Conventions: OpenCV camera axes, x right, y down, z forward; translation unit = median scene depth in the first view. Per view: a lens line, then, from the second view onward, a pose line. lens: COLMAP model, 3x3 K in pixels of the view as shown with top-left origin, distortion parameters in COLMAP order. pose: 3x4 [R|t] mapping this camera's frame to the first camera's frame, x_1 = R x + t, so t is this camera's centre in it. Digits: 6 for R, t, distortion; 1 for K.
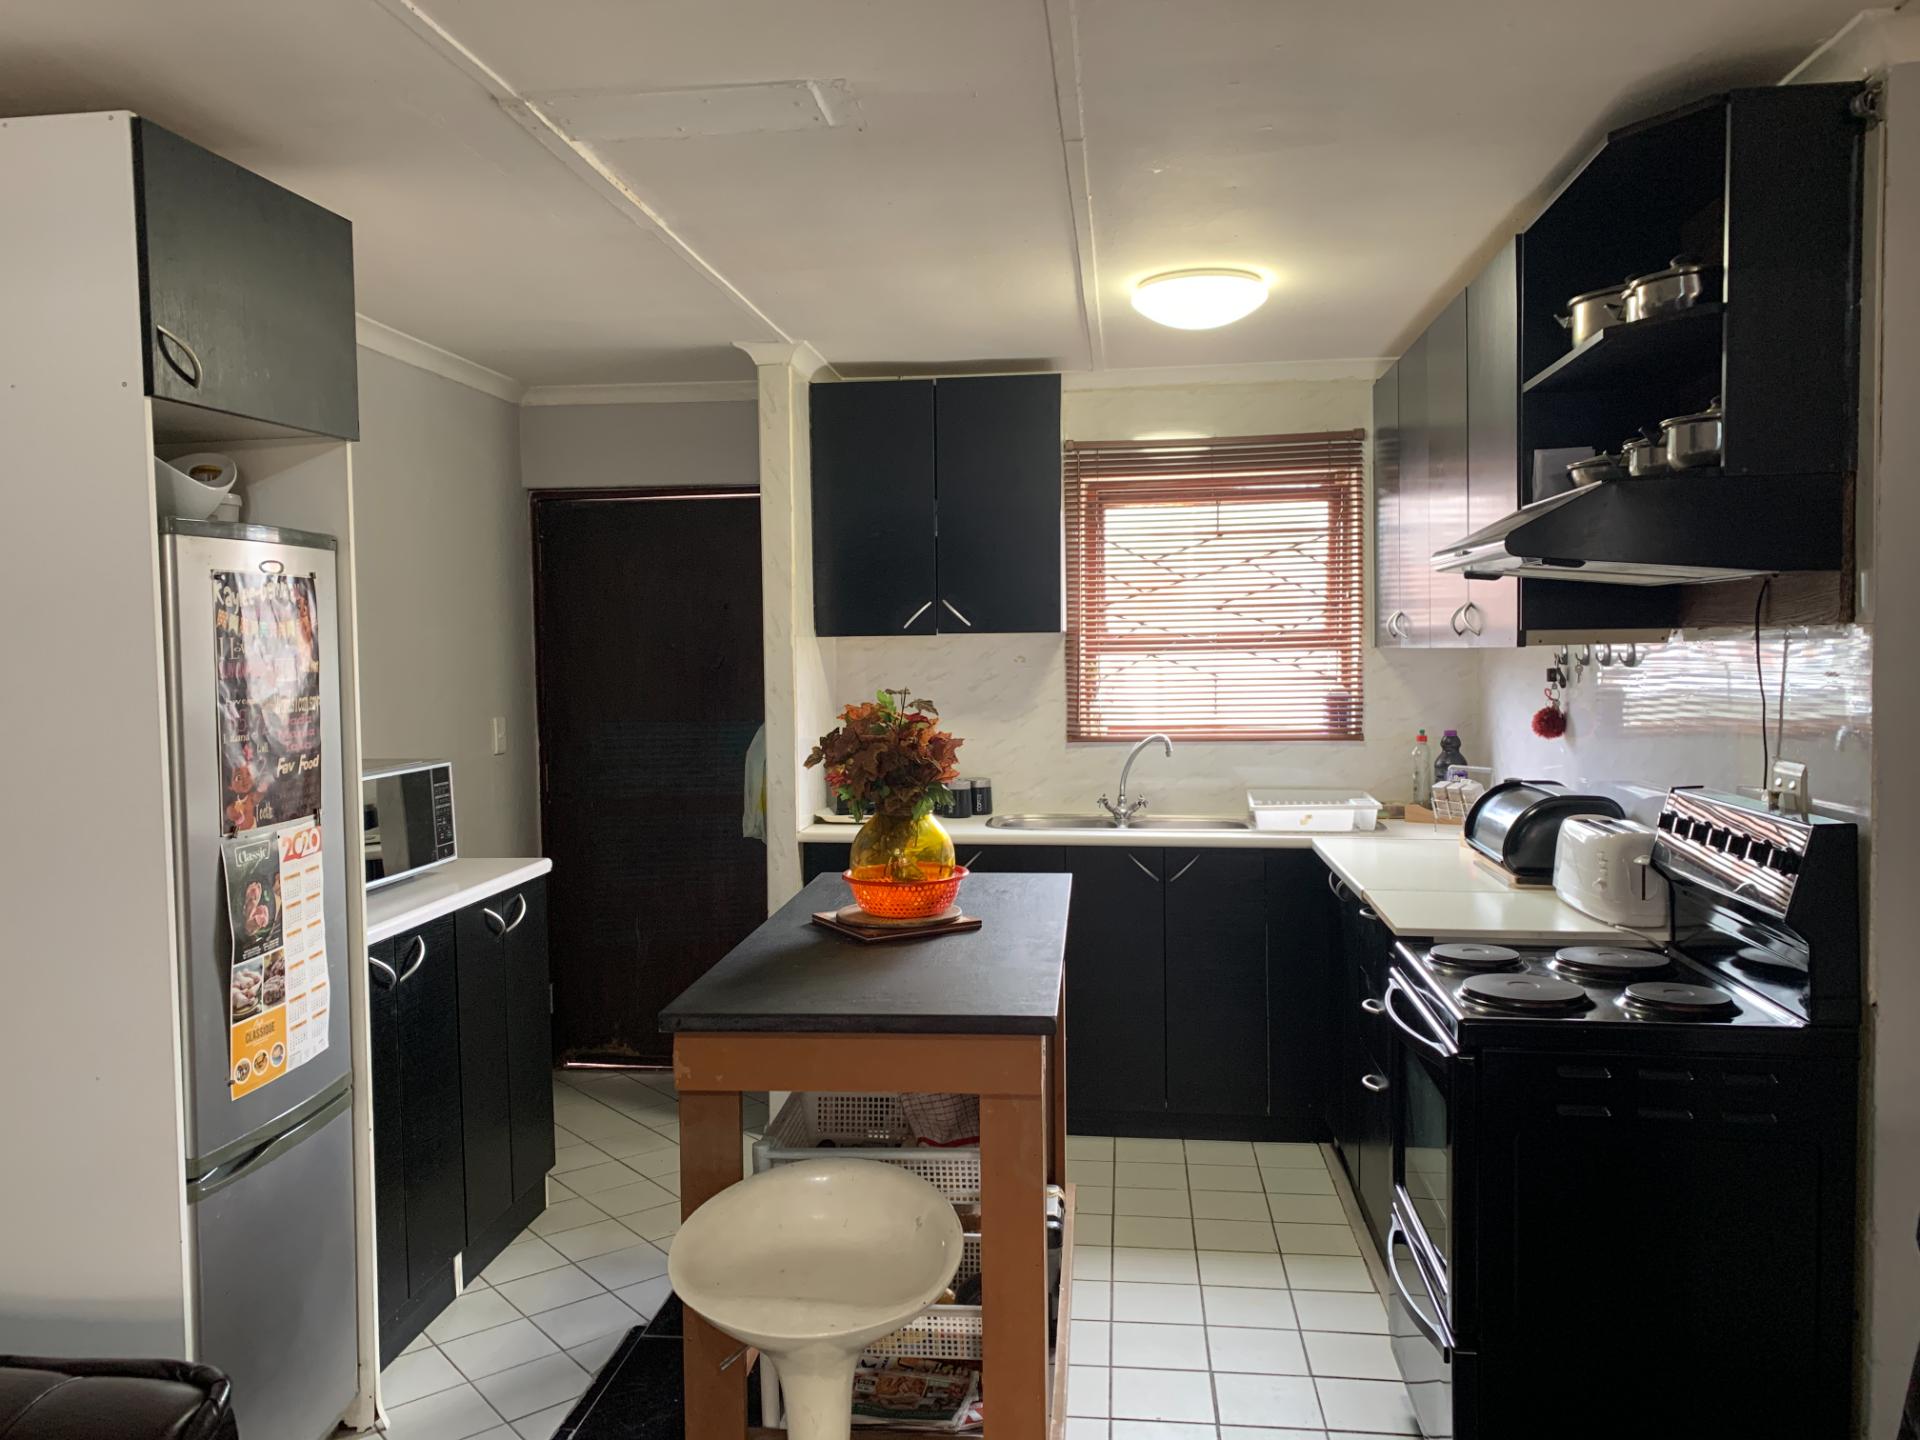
lens RADIAL K [[1467.3, 0, 940.7], [0, 1467.3, 705.1], [0, 0, 1]] dist [0.043323, -0.035458]
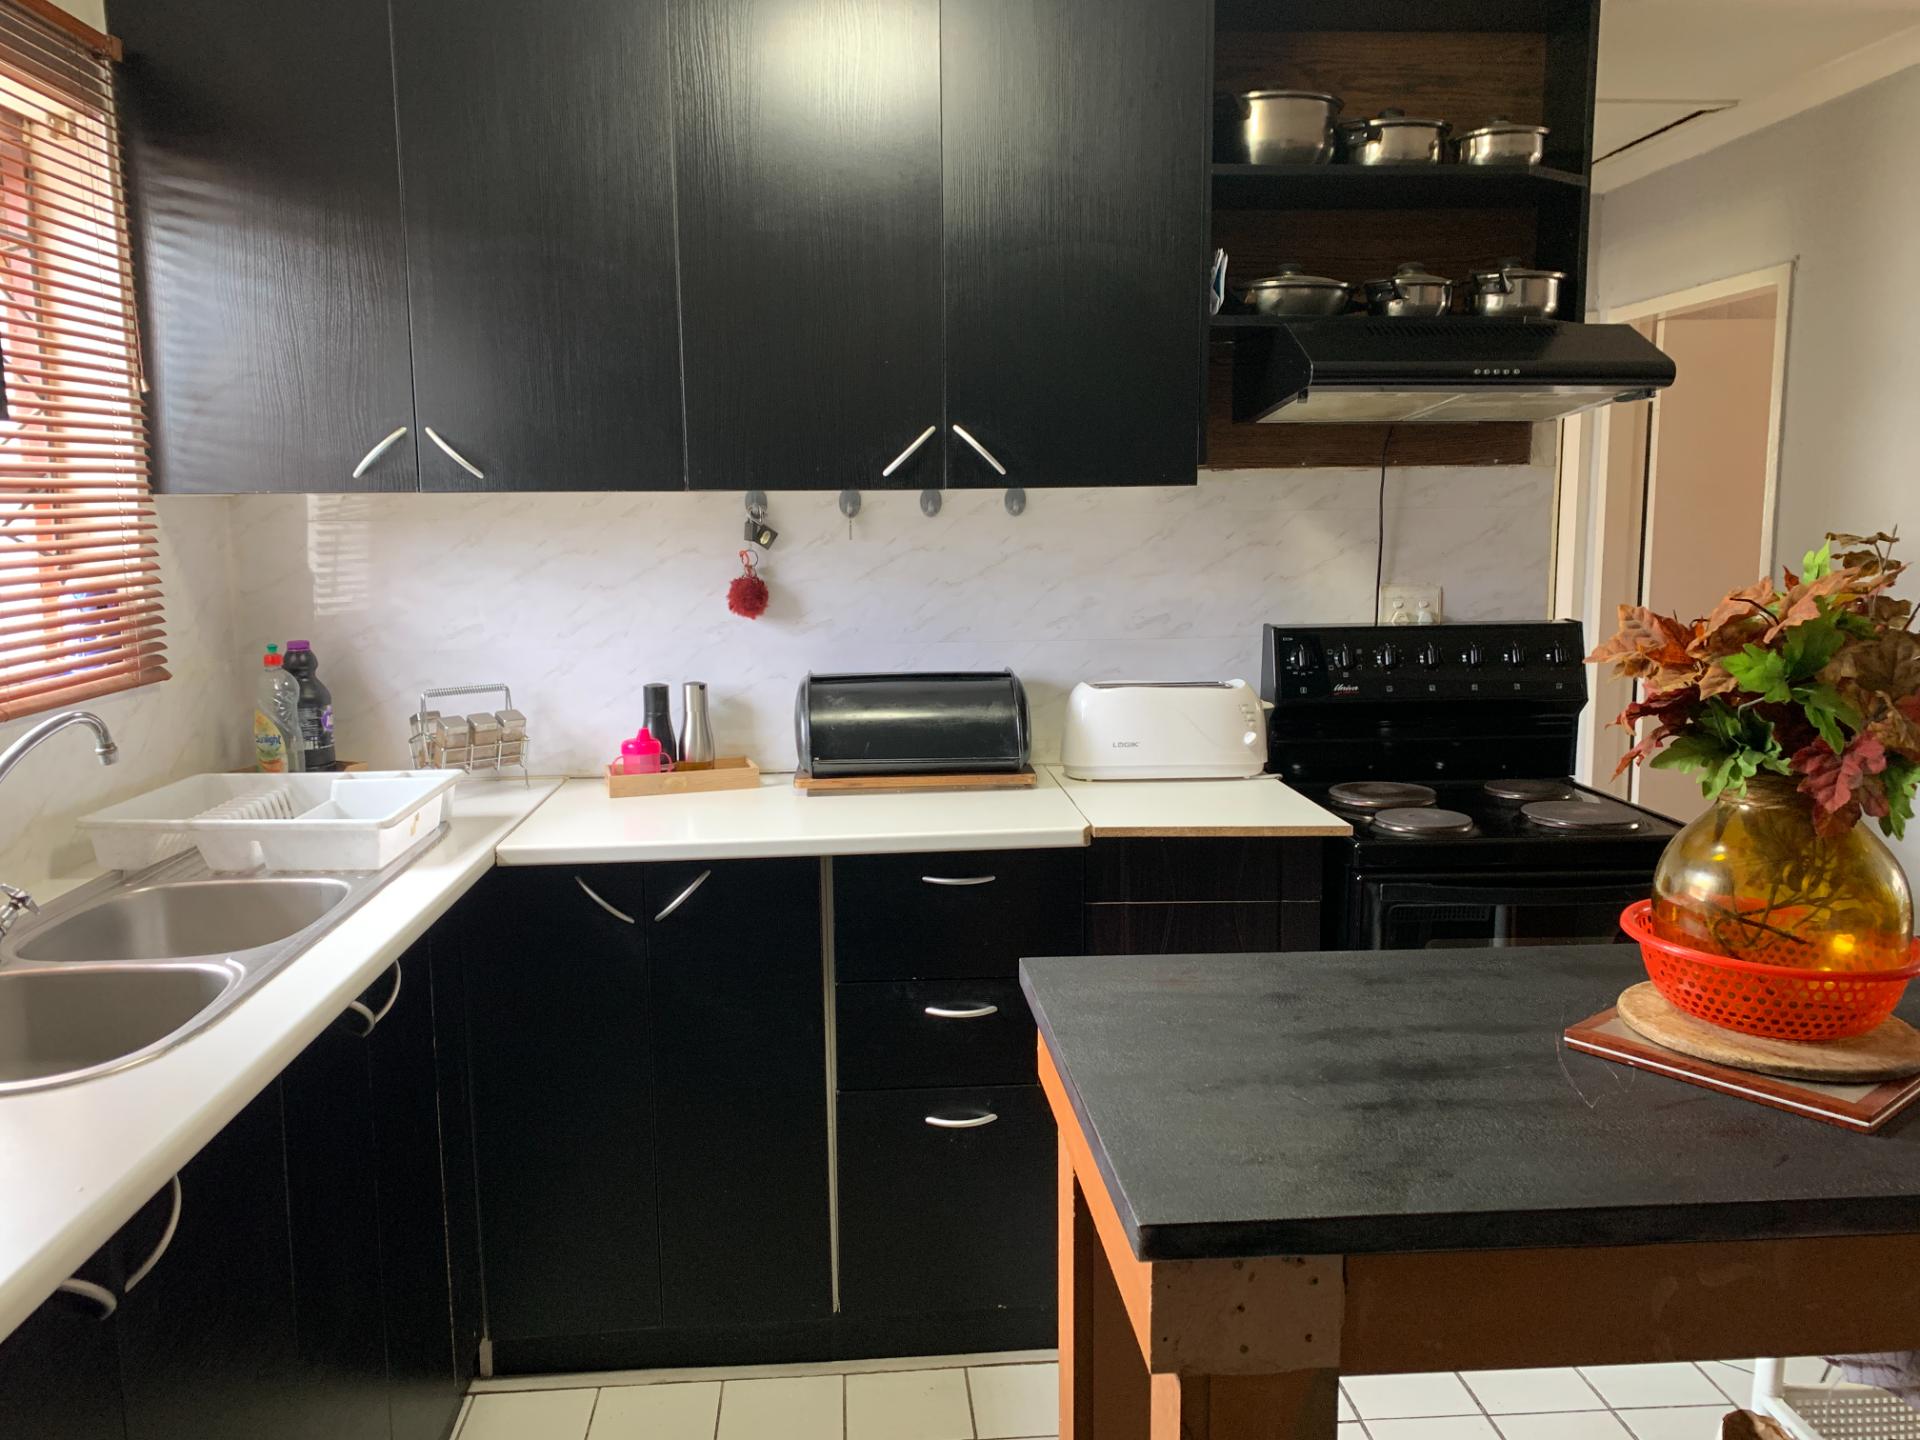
lens RADIAL K [[1484.2, 0, 953.7], [0, 1484.2, 709.7], [0, 0, 1]] dist [0.028431, -0.002760]
pose [[-0.184222, -0.119371, 0.975609, -0.299663], [0.051545, 0.990058, 0.130872, -0.021206], [-0.981532, 0.074397, -0.176238, 0.902924]]
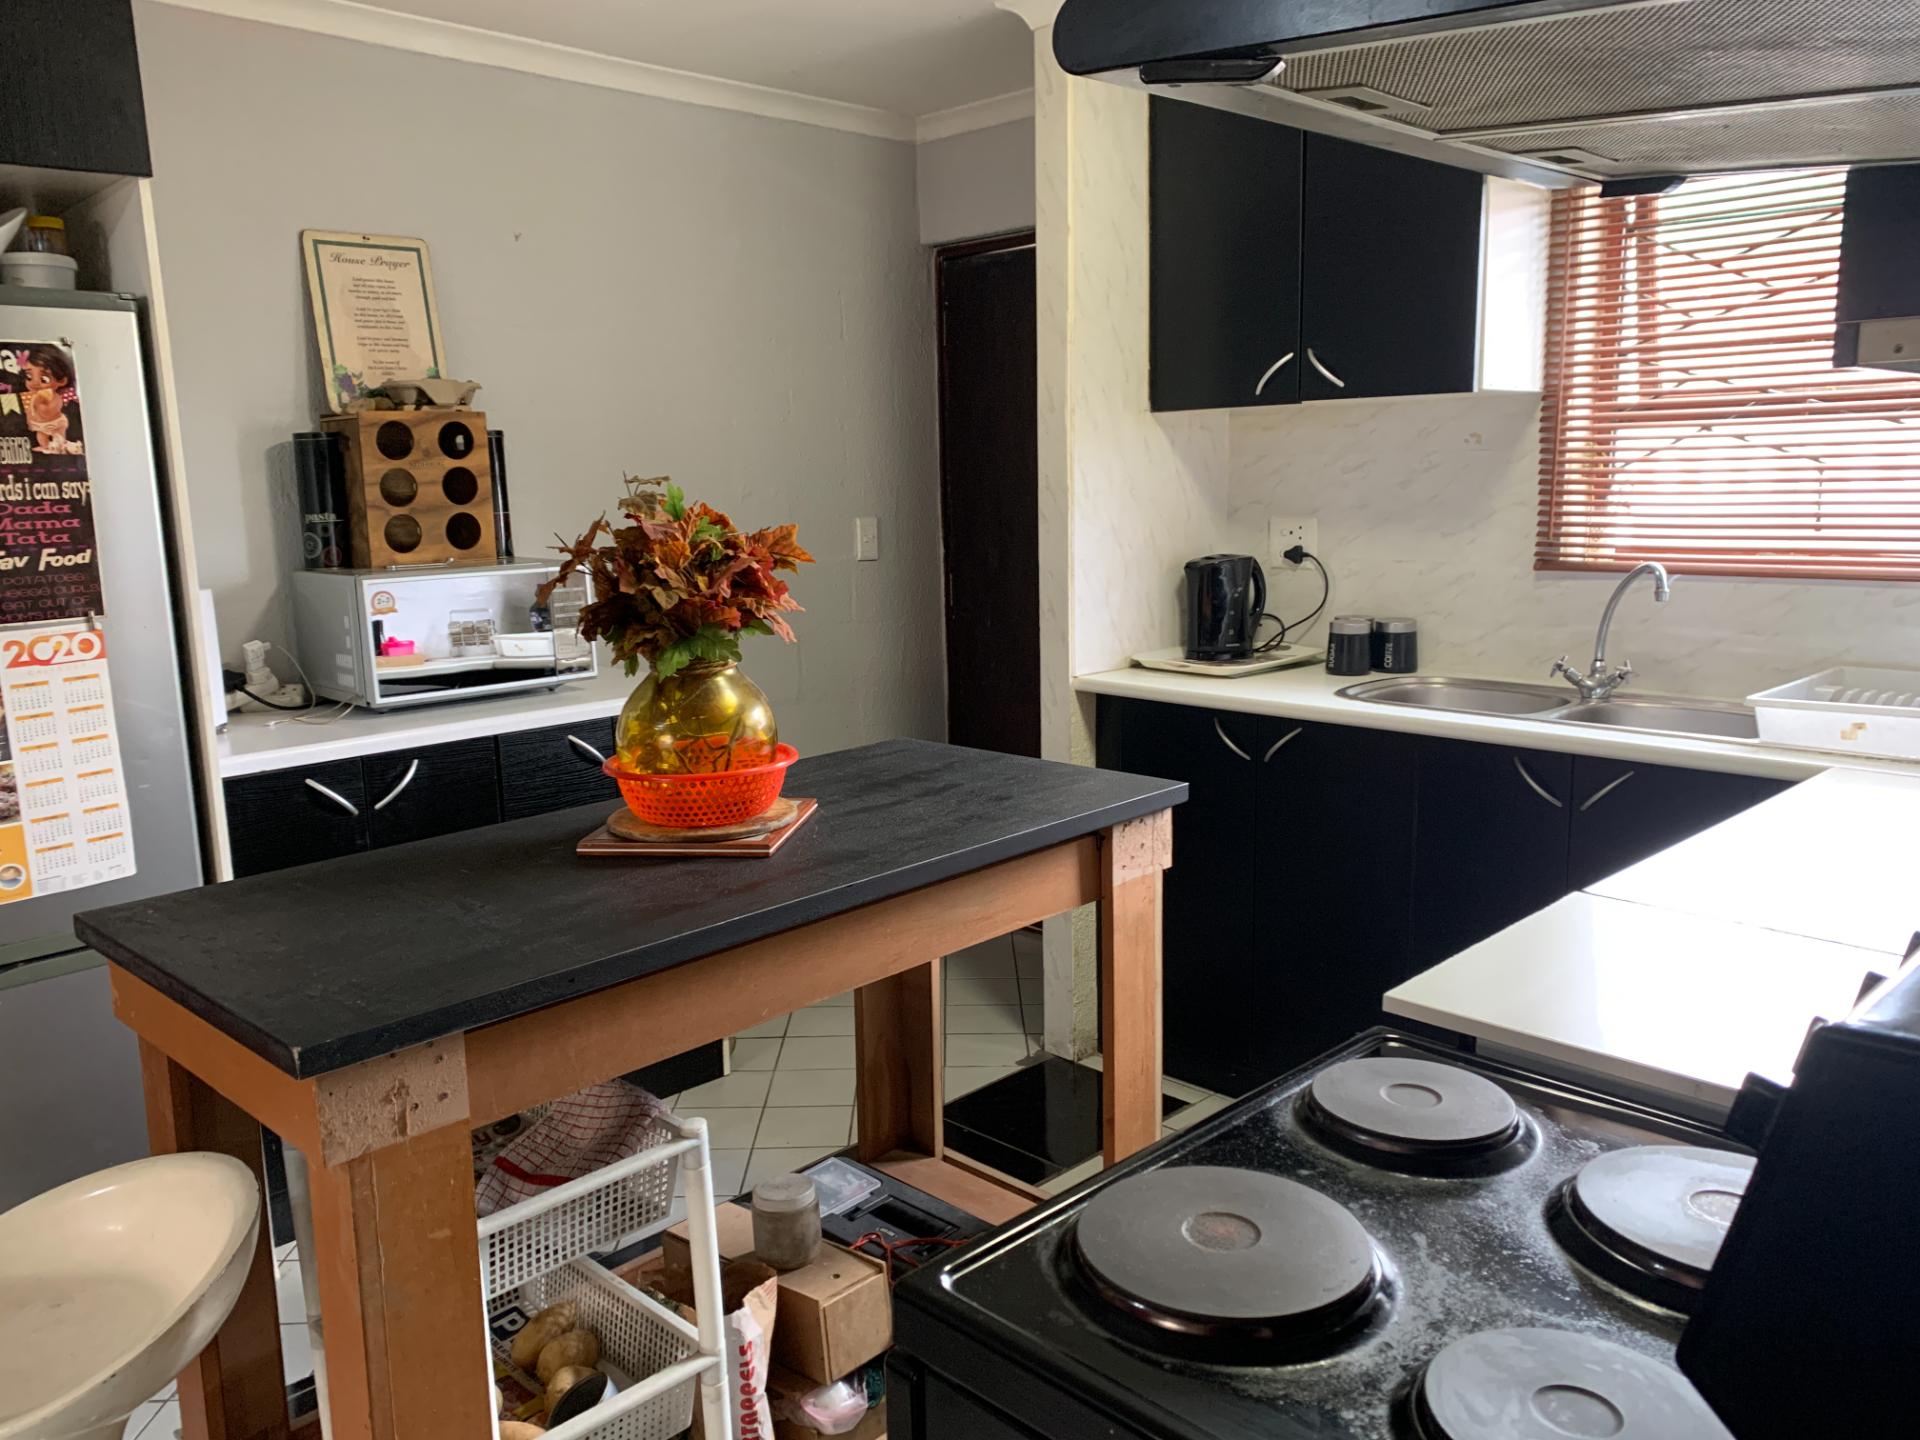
lens RADIAL K [[1467.3, 0, 938.9], [0, 1467.3, 705.8], [0, 0, 1]] dist [0.043323, -0.035458]
pose [[0.783128, 0.094598, -0.614623, 0.320474], [-0.012493, 0.990556, 0.136541, -0.000707], [0.621735, -0.099250, 0.776914, 0.376212]]
